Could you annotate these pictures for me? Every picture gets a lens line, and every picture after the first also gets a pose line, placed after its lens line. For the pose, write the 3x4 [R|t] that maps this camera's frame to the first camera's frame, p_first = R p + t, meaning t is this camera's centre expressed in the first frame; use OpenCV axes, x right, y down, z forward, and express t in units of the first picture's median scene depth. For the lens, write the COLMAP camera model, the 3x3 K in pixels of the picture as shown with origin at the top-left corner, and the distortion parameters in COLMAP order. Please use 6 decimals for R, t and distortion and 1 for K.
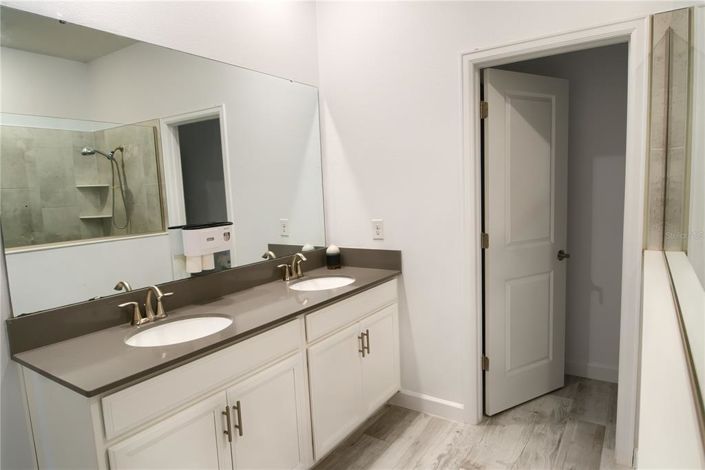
lens RADIAL K [[434.3, 0, 351.6], [0, 434.3, 238.6], [0, 0, 1]] dist [-0.015757, -0.001664]
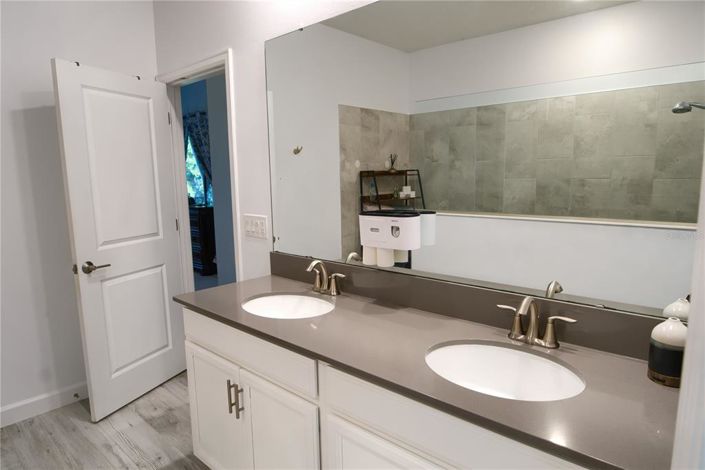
lens RADIAL K [[434.3, 0, 351.6], [0, 434.3, 238.6], [0, 0, 1]] dist [-0.015757, -0.001664]
pose [[-0.134921, 0.185710, -0.973298, 0.249216], [-0.092184, 0.975666, 0.198941, -0.073155], [0.986559, 0.116564, -0.114518, 0.540567]]
